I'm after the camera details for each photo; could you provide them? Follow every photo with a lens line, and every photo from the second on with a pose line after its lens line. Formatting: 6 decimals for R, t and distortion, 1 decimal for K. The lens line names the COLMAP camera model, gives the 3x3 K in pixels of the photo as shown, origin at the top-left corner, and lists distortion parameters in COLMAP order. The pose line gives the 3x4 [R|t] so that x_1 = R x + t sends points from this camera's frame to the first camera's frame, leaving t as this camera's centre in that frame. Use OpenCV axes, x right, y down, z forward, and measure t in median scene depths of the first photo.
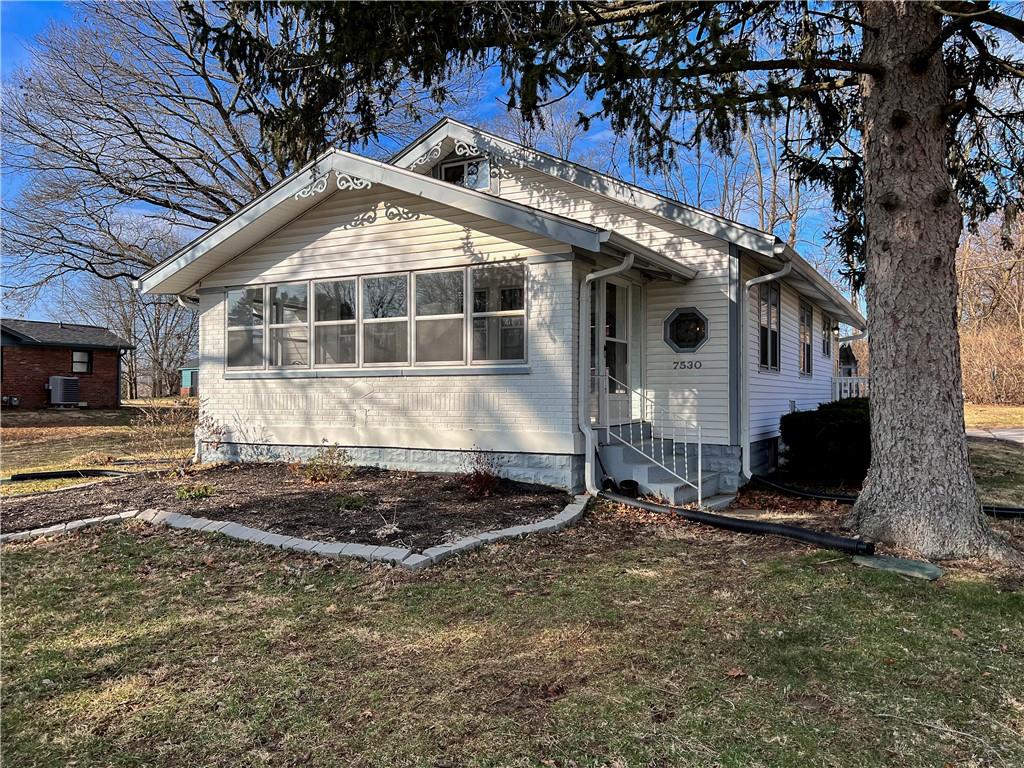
lens RADIAL K [[788.9, 0, 512.0], [0, 788.9, 384.0], [0, 0, 1]] dist [0.037413, -0.001991]
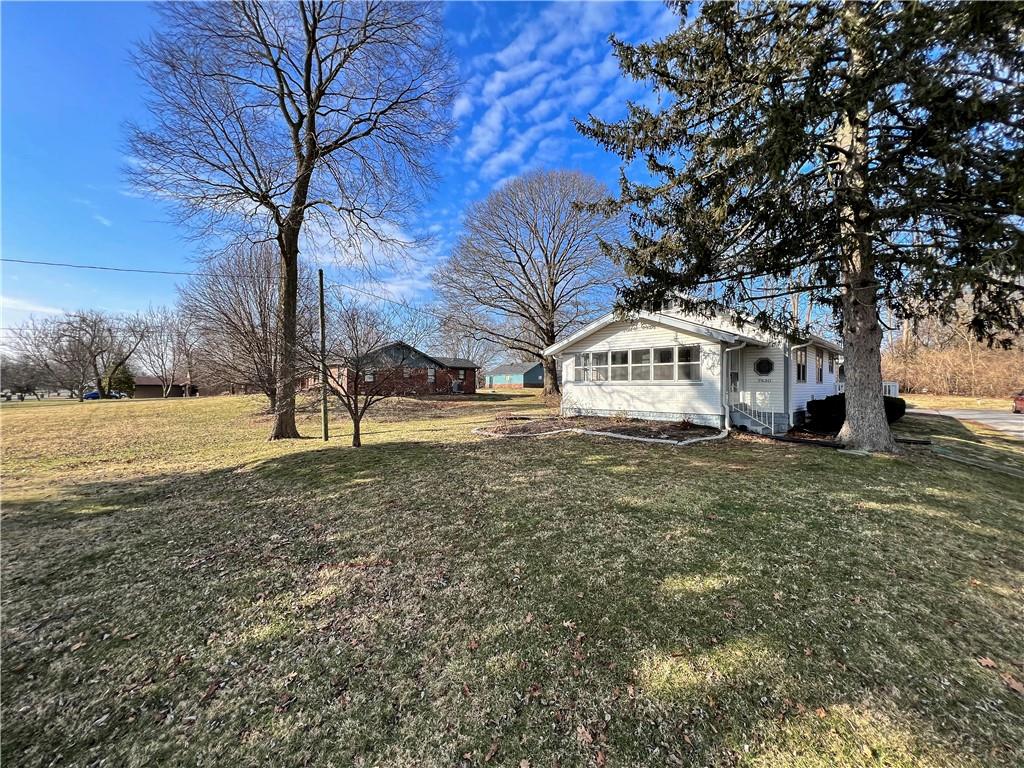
lens RADIAL K [[410.8, 0, 510.6], [0, 410.8, 383.8], [0, 0, 1]] dist [0.000665, 0.000034]
pose [[0.958456, 0.001356, -0.285238, -0.181972], [0.000220, 0.999985, 0.005493, -0.022513], [0.285241, -0.005328, 0.958441, -0.489890]]
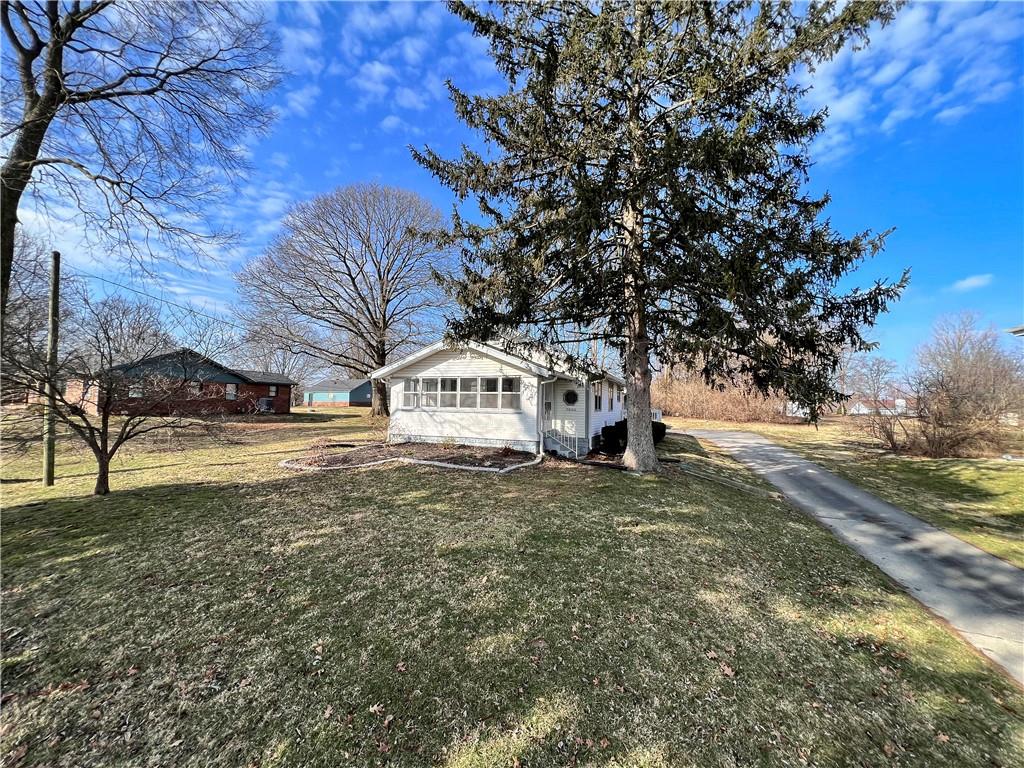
lens RADIAL K [[410.8, 0, 510.6], [0, 410.8, 383.8], [0, 0, 1]] dist [0.000665, 0.000034]
pose [[0.993198, 0.026621, 0.113355, -0.174111], [-0.021888, 0.998844, -0.042794, -0.051860], [-0.114363, 0.040022, 0.992633, -0.478673]]
